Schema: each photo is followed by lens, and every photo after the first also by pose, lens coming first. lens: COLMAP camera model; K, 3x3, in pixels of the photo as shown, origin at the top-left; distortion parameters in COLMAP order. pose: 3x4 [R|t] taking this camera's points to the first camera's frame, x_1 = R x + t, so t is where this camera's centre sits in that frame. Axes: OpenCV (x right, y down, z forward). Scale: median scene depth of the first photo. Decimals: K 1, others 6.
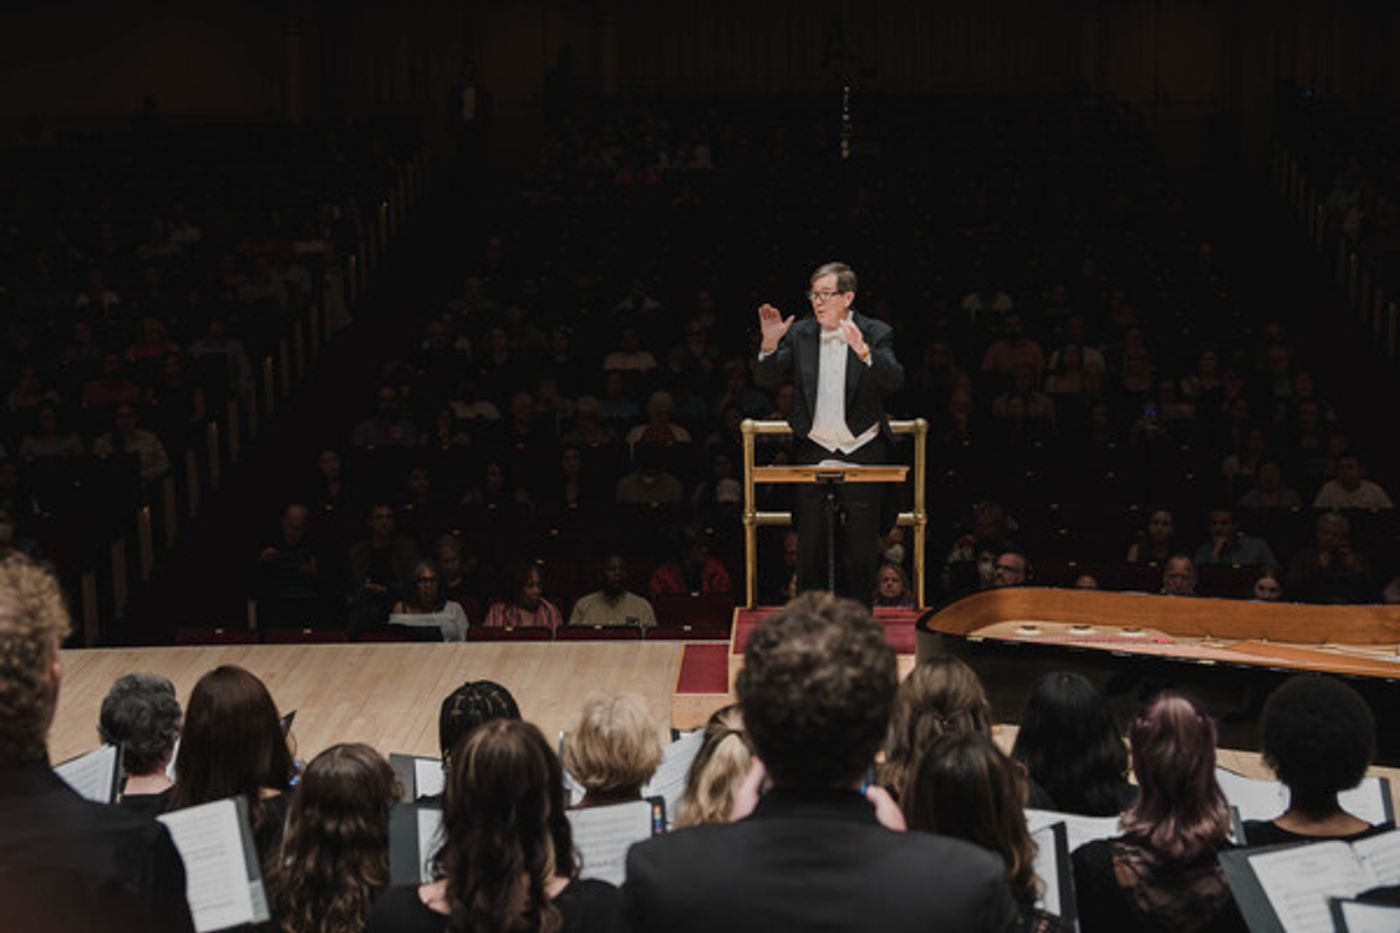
lens RADIAL K [[5998.3, 0, 705.3], [0, 5998.3, 470.4], [0, 0, 1]] dist [0.043278, 0.000000]
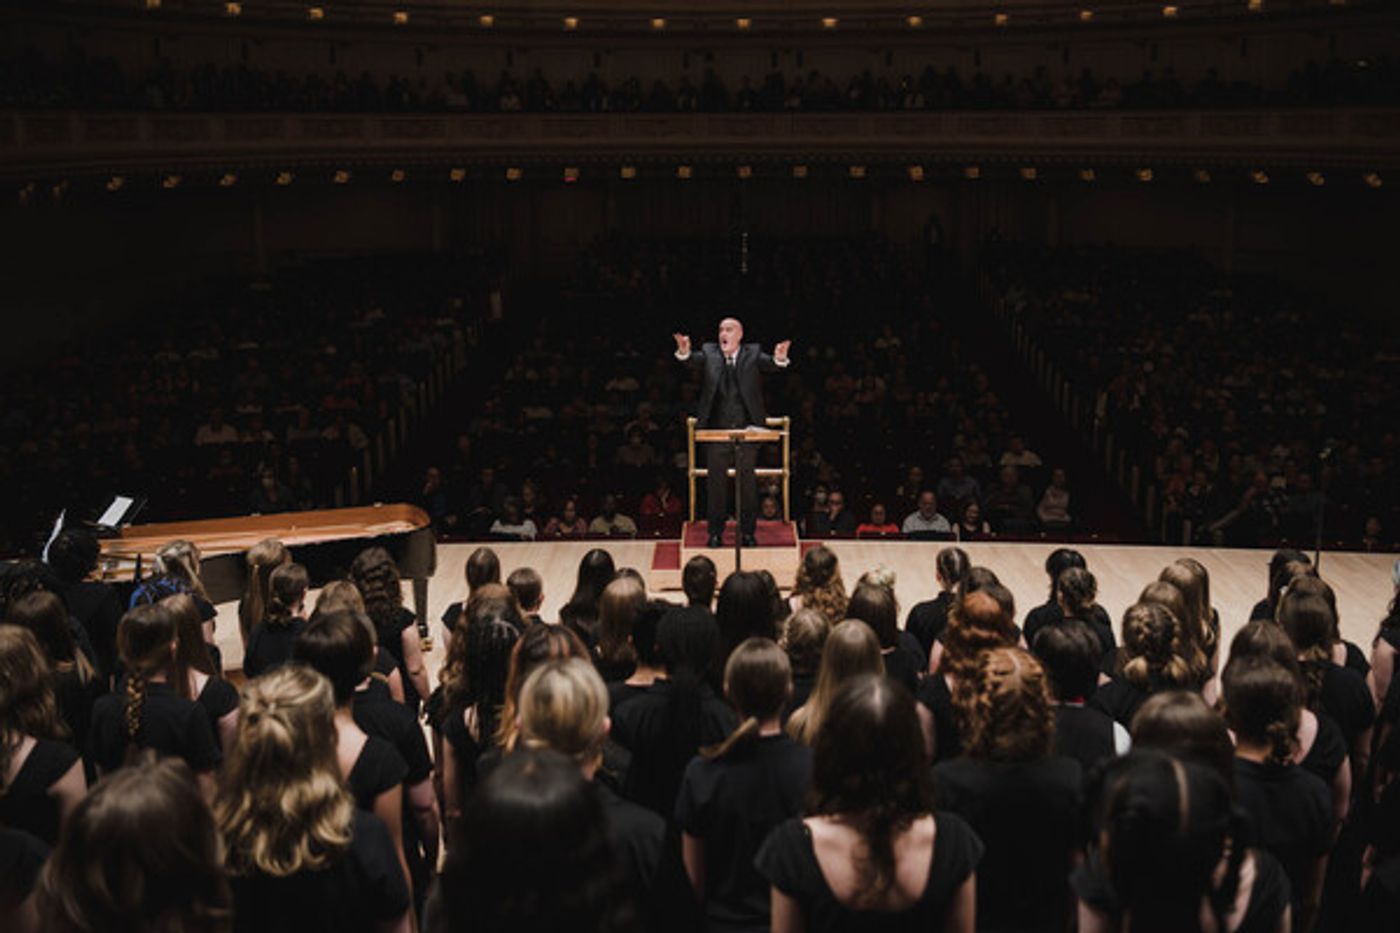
lens RADIAL K [[5998.3, 0, 702.1], [0, 5998.3, 458.1], [0, 0, 1]] dist [0.043278, 0.000000]
pose [[0.999940, -0.005679, 0.009400, -0.006305], [0.005572, 0.999919, 0.011420, -0.016772], [-0.009464, -0.011366, 0.999891, -0.801753]]
